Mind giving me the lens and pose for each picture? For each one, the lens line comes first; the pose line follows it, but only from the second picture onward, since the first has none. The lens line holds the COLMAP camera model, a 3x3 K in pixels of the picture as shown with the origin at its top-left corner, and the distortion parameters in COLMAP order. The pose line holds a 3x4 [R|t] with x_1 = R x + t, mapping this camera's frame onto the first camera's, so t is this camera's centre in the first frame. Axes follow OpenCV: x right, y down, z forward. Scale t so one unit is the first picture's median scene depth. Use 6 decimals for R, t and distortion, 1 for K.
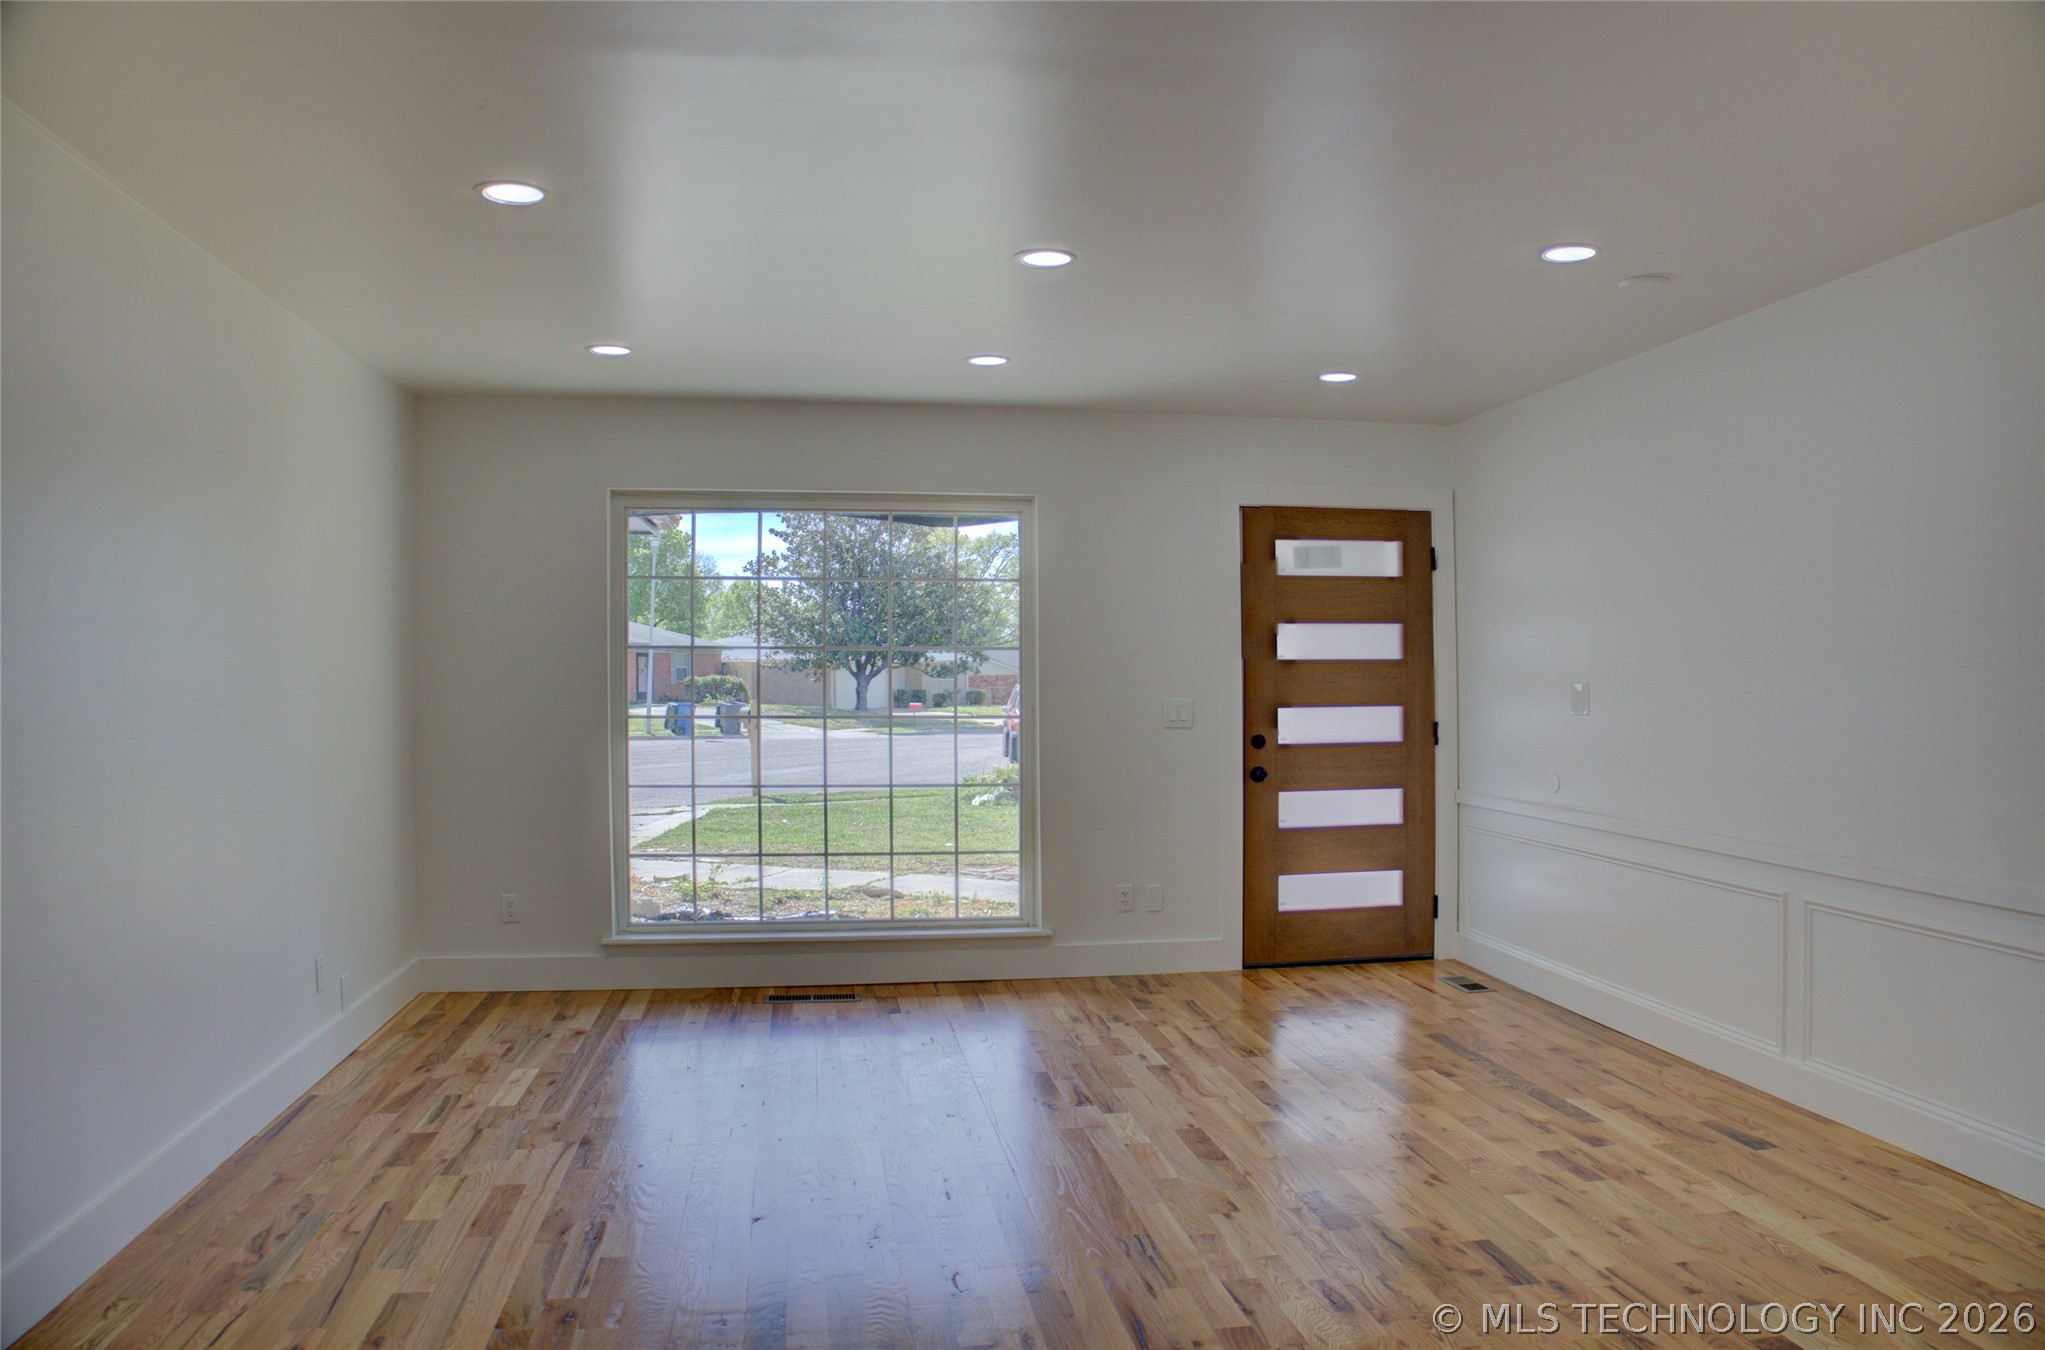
lens RADIAL K [[1398.6, 0, 1018.8], [0, 1398.6, 627.0], [0, 0, 1]] dist [-0.132397, 0.046688]
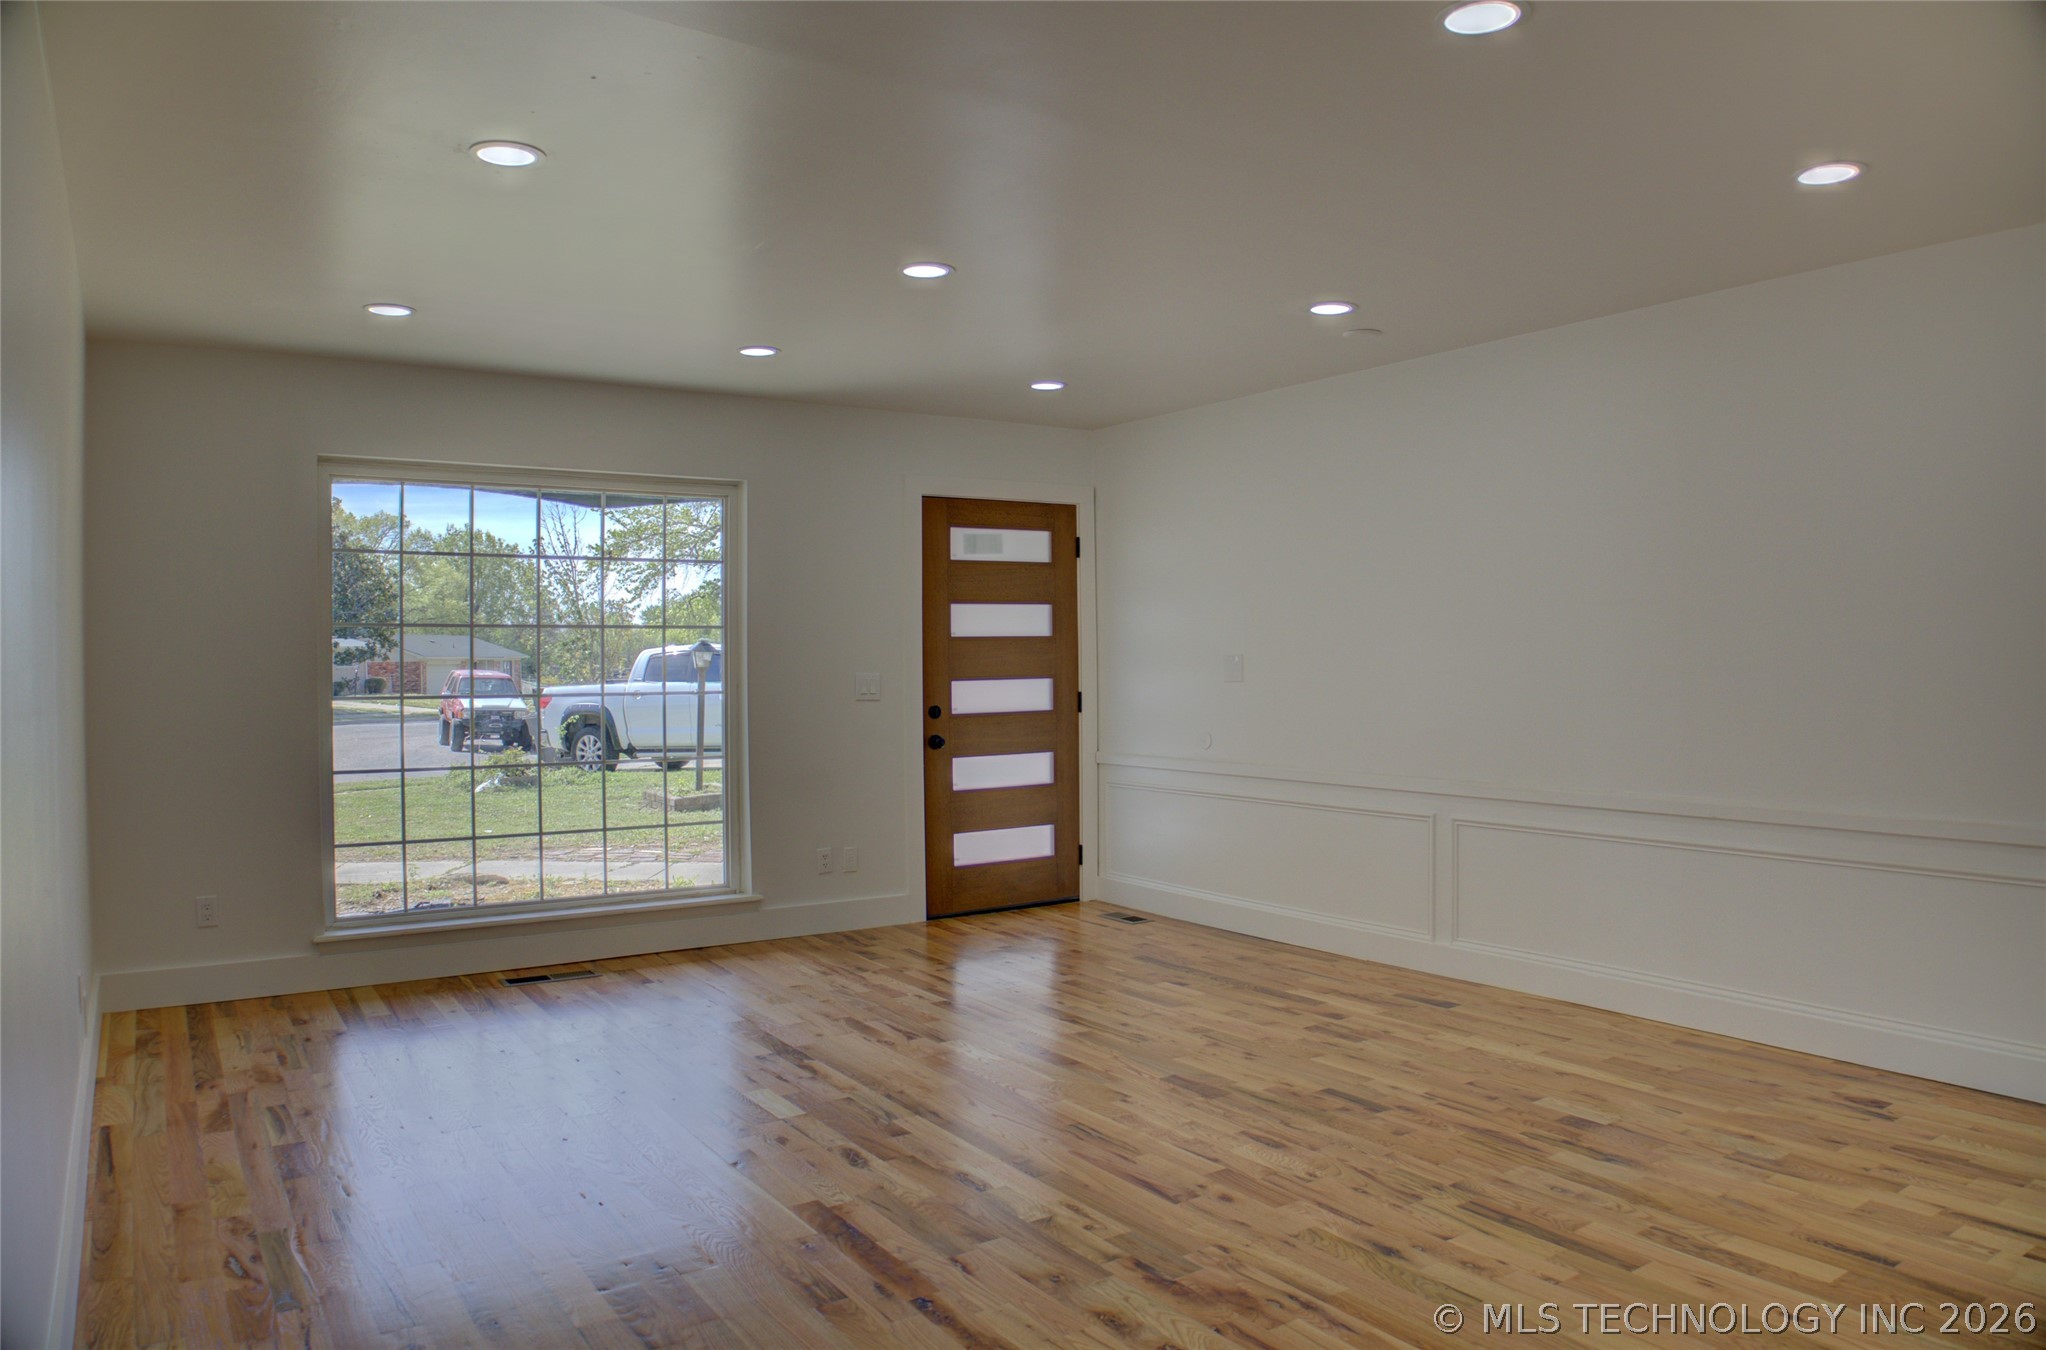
lens RADIAL K [[1399.2, 0, 1005.3], [0, 1399.2, 618.7], [0, 0, 1]] dist [-0.132397, 0.046688]
pose [[0.911654, 0.002848, 0.410948, -0.232723], [-0.004479, 0.999985, 0.003006, 0.005824], [-0.410933, -0.004581, 0.911654, -0.023793]]
